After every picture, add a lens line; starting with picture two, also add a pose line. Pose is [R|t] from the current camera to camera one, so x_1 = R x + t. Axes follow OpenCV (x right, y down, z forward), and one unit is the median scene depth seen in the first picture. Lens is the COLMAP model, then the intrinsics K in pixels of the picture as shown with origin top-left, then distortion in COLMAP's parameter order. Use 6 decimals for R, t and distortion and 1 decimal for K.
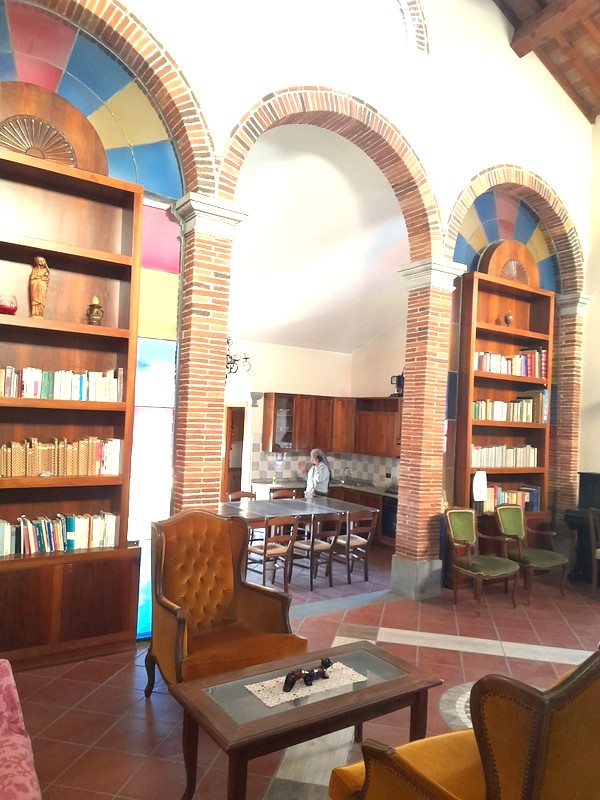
lens RADIAL K [[577.8, 0, 298.4], [0, 577.8, 401.8], [0, 0, 1]] dist [0.080331, -0.074443]
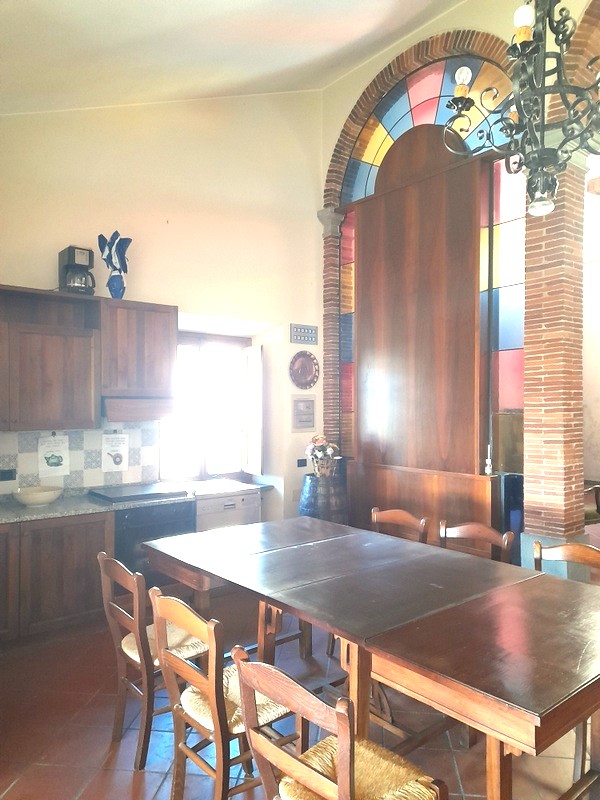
lens RADIAL K [[577.8, 0, 308.9], [0, 577.8, 406.6], [0, 0, 1]] dist [0.080331, -0.074443]
pose [[-0.105044, -0.048743, 0.993272, -0.290930], [-0.037019, 0.998297, 0.045075, 0.048665], [-0.993778, -0.032035, -0.106669, 0.815492]]
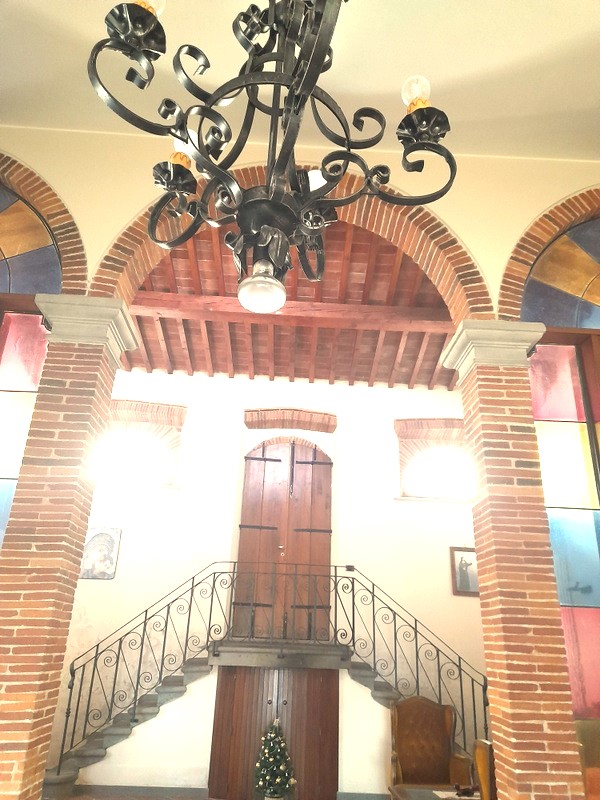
lens RADIAL K [[577.8, 0, 301.0], [0, 577.8, 407.0], [0, 0, 1]] dist [0.080331, -0.074443]
pose [[-0.854678, 0.131738, 0.502166, -0.143877], [-0.087163, 0.917127, -0.388949, 0.040173], [-0.511790, -0.376196, -0.772365, 0.781415]]
